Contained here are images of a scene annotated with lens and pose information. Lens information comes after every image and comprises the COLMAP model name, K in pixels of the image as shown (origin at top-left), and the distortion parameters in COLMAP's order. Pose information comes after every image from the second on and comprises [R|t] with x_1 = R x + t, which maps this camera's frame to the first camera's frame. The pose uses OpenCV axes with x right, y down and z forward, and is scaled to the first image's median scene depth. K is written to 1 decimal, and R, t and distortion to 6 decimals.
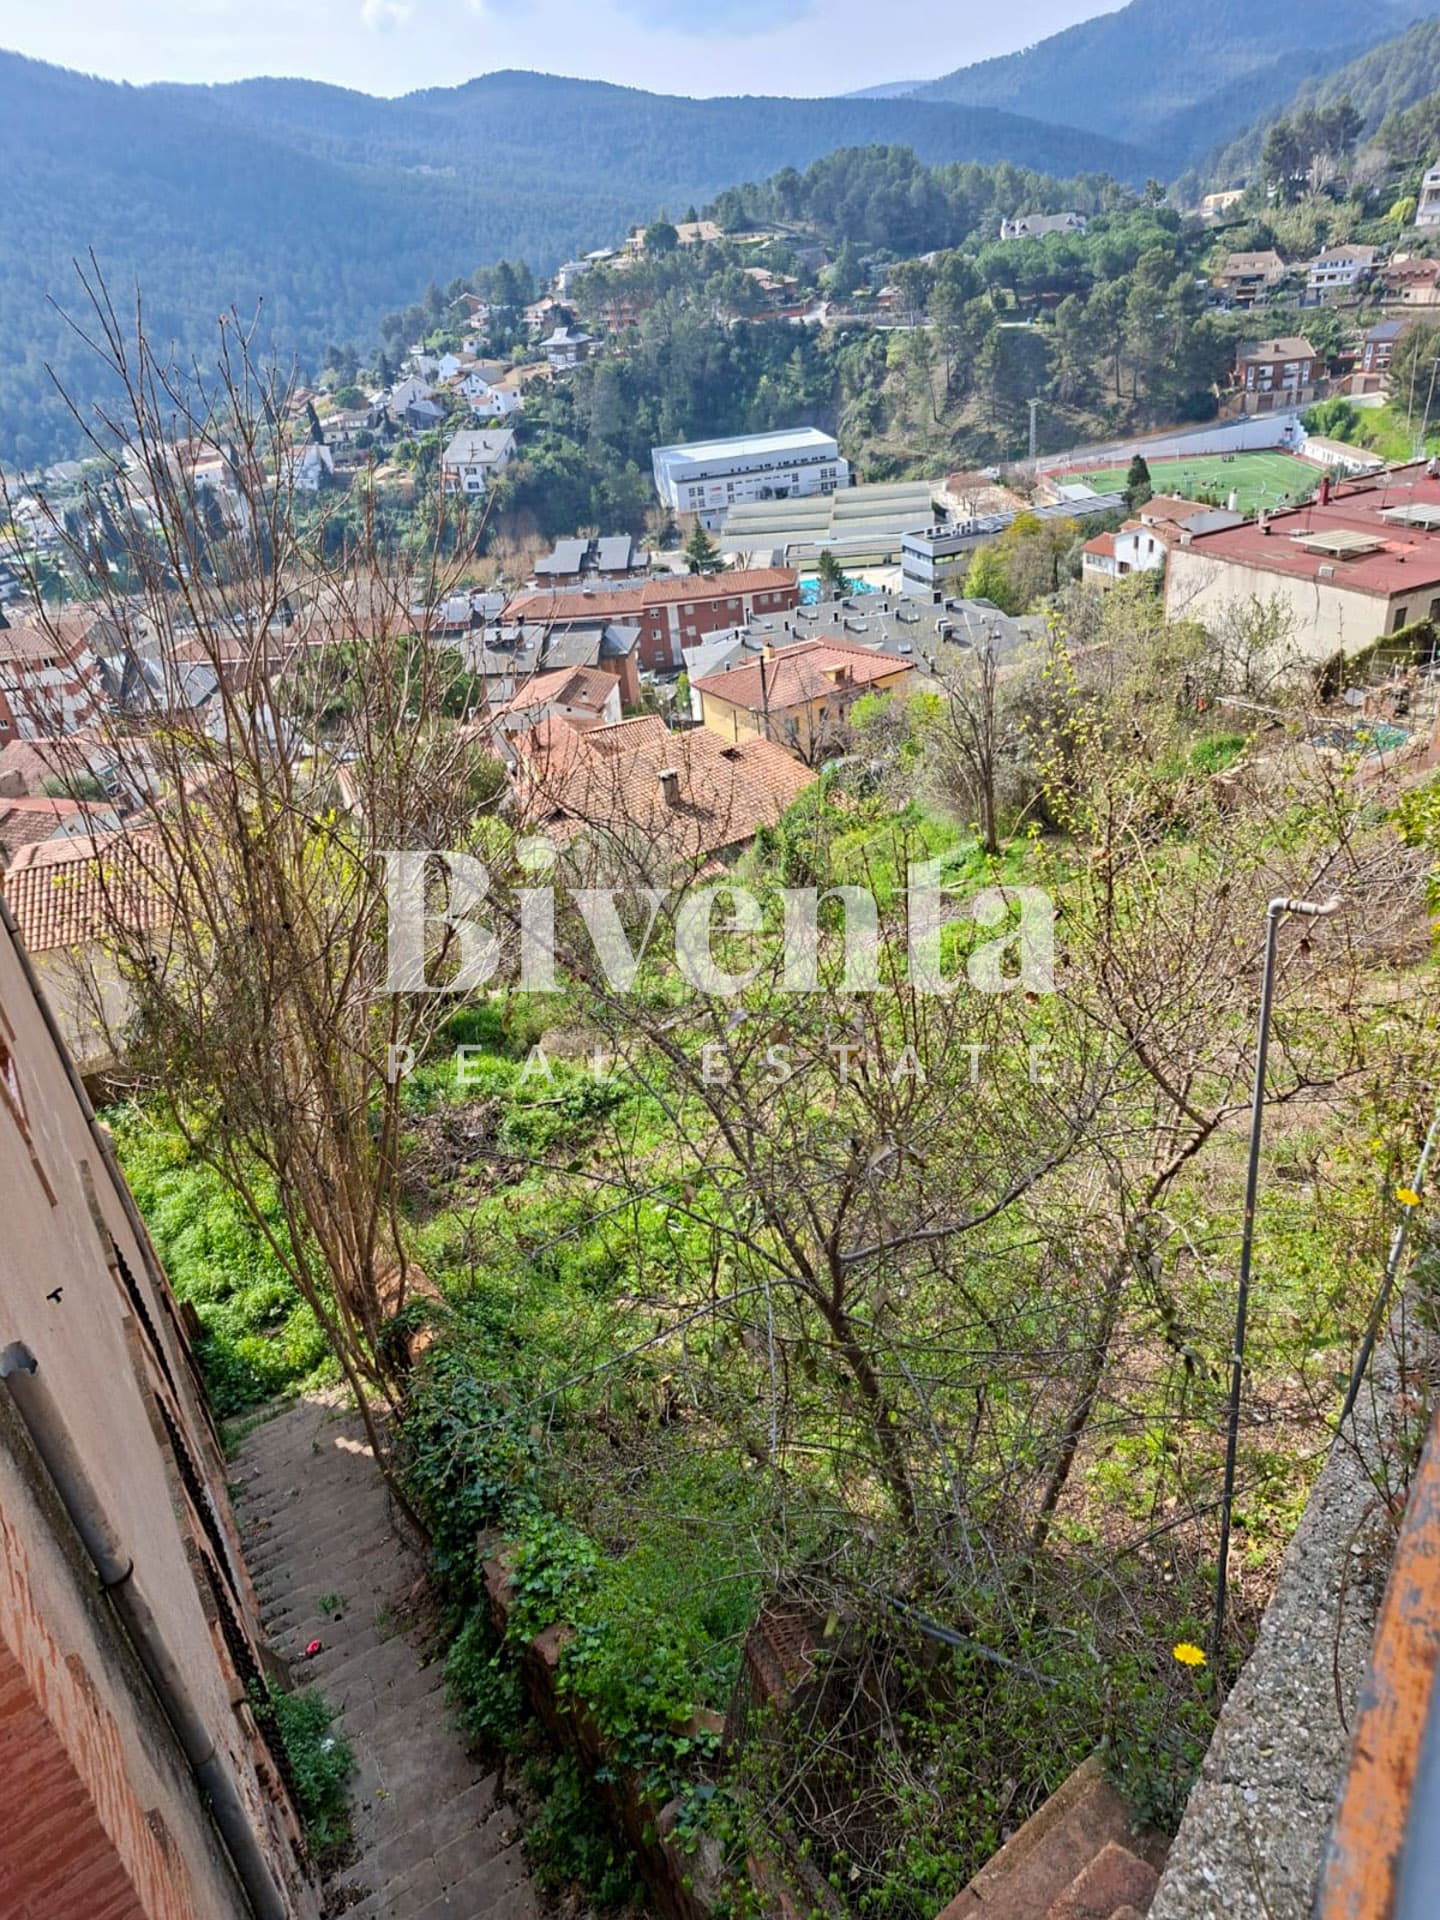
lens RADIAL K [[1358.1, 0, 707.9], [0, 1358.1, 965.7], [0, 0, 1]] dist [0.035749, 0.026770]
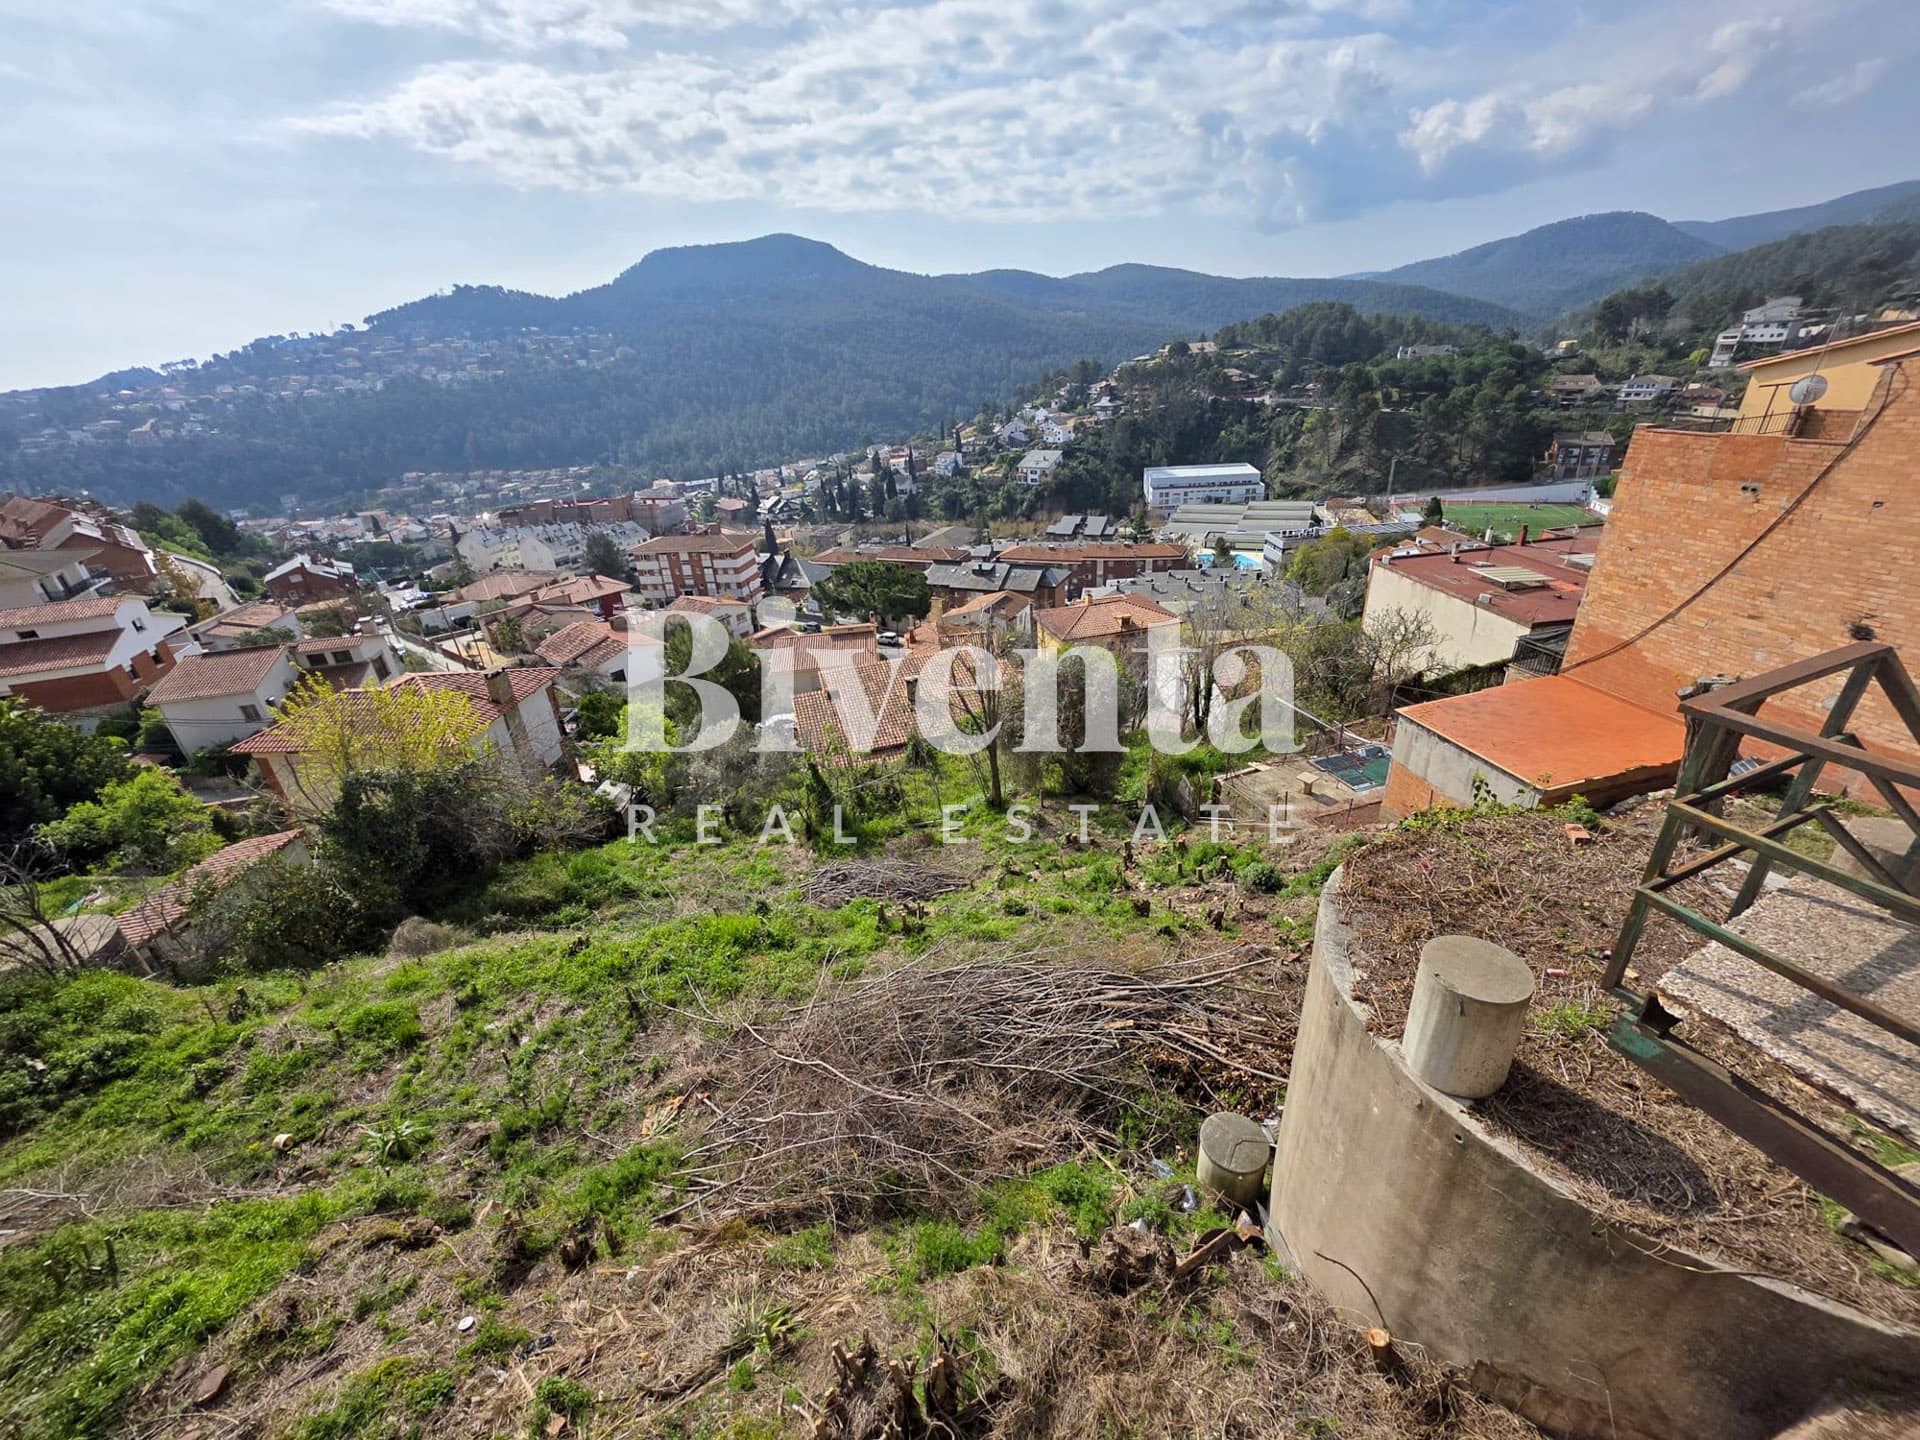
lens RADIAL K [[774.5, 0, 954.0], [0, 774.5, 704.4], [0, 0, 1]] dist [-0.005640, 0.006747]
pose [[0.945301, 0.164368, -0.281761, 0.054329], [-0.180748, 0.982976, -0.032979, -0.021542], [0.271543, 0.082103, 0.958918, 0.054362]]
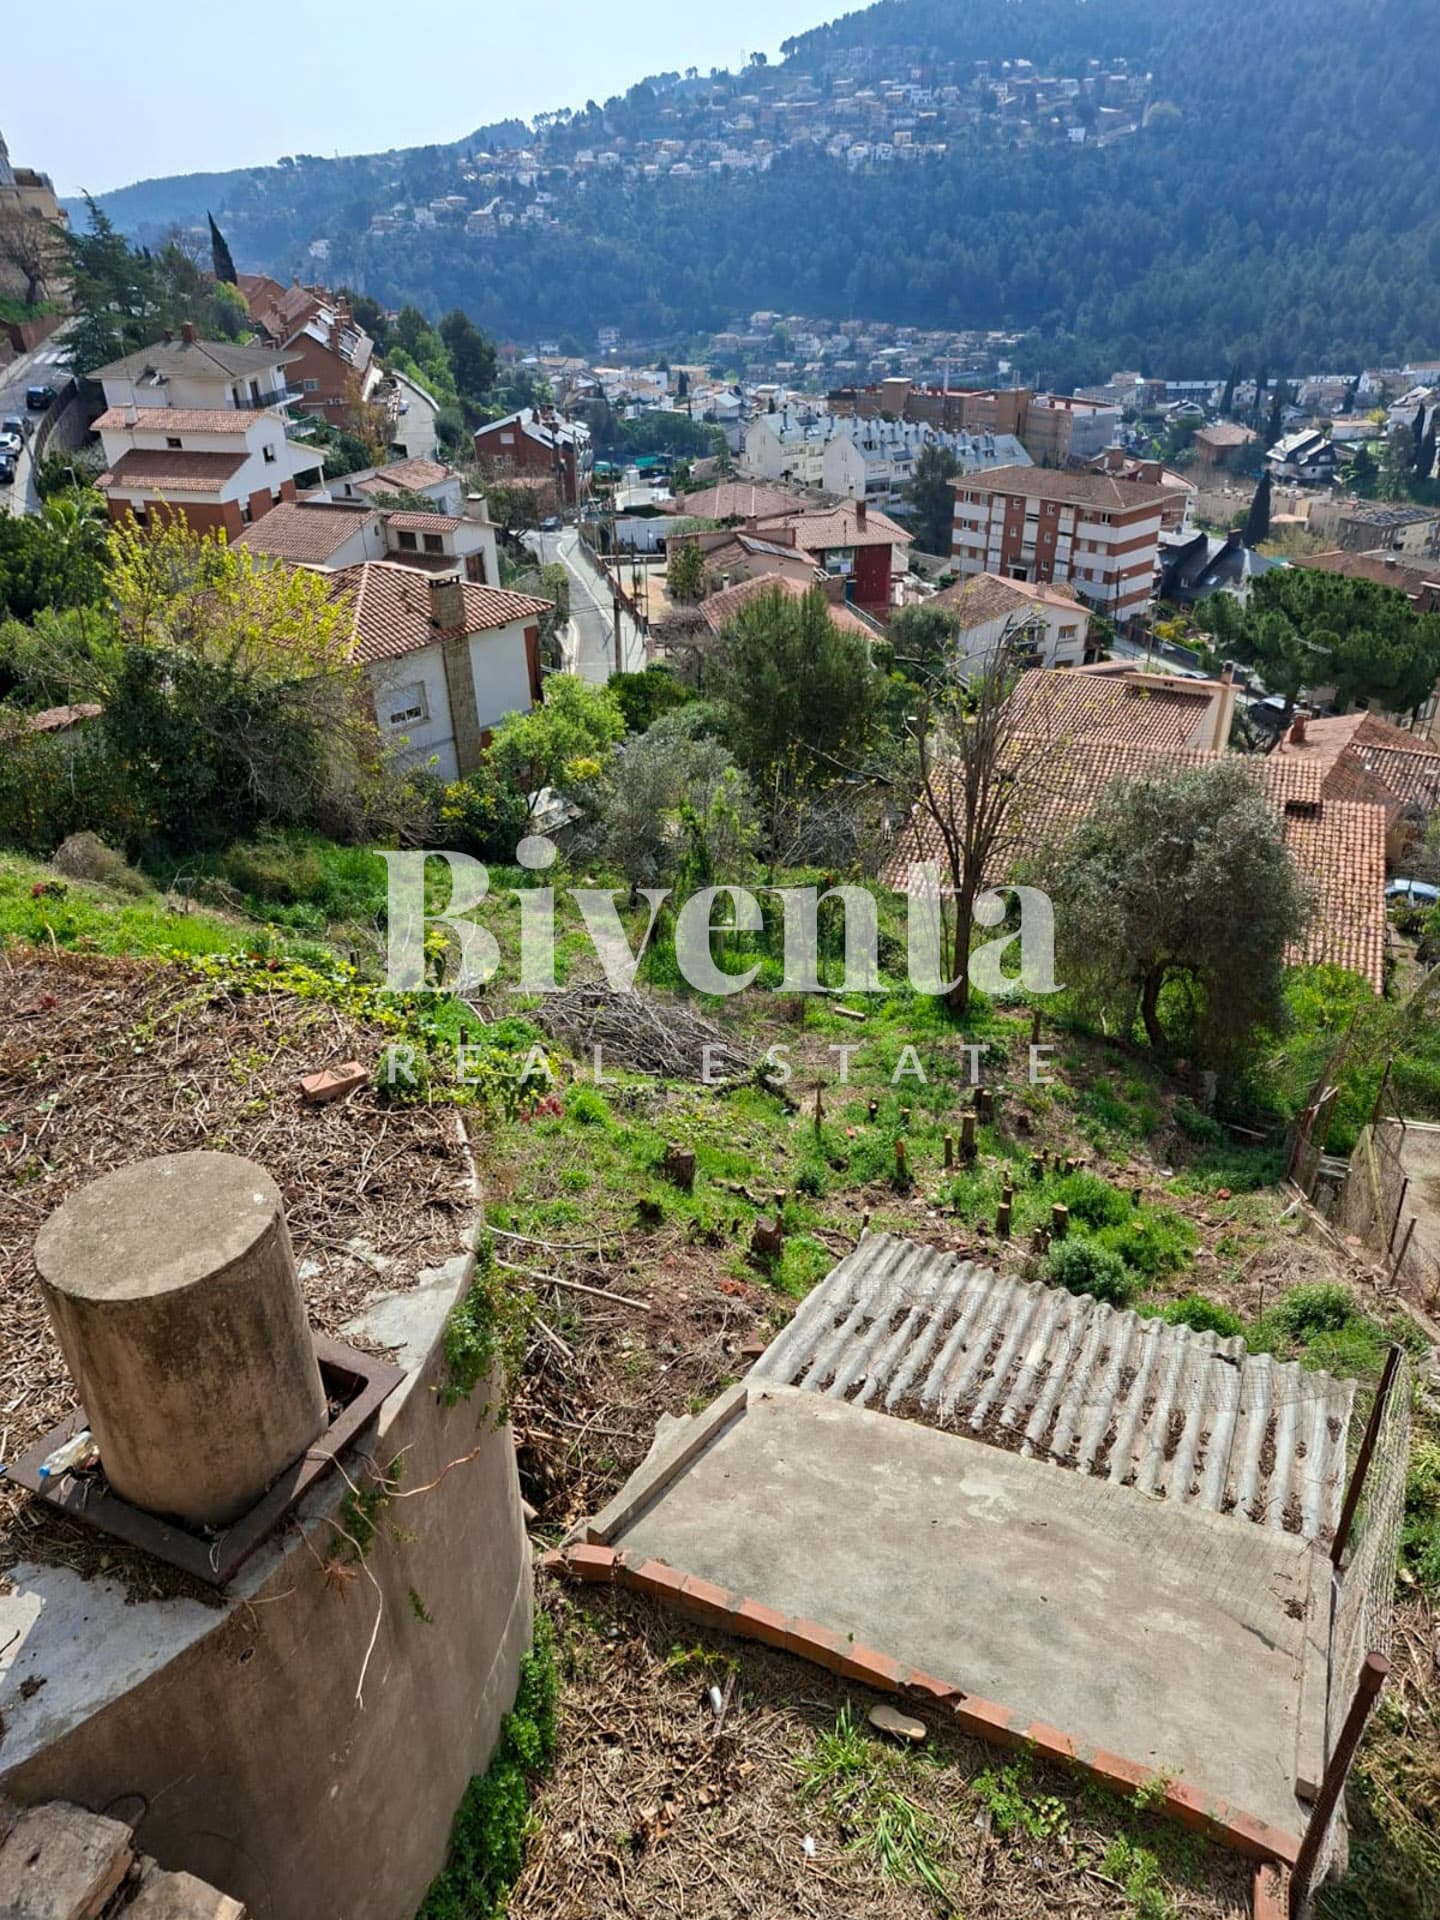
lens RADIAL K [[1350.4, 0, 712.3], [0, 1350.4, 986.5], [0, 0, 1]] dist [0.043369, 0.004954]
pose [[0.552958, 0.492468, -0.672096, 0.087084], [-0.438022, 0.857992, 0.268304, -0.032296], [0.708783, 0.146032, 0.690145, 0.079485]]
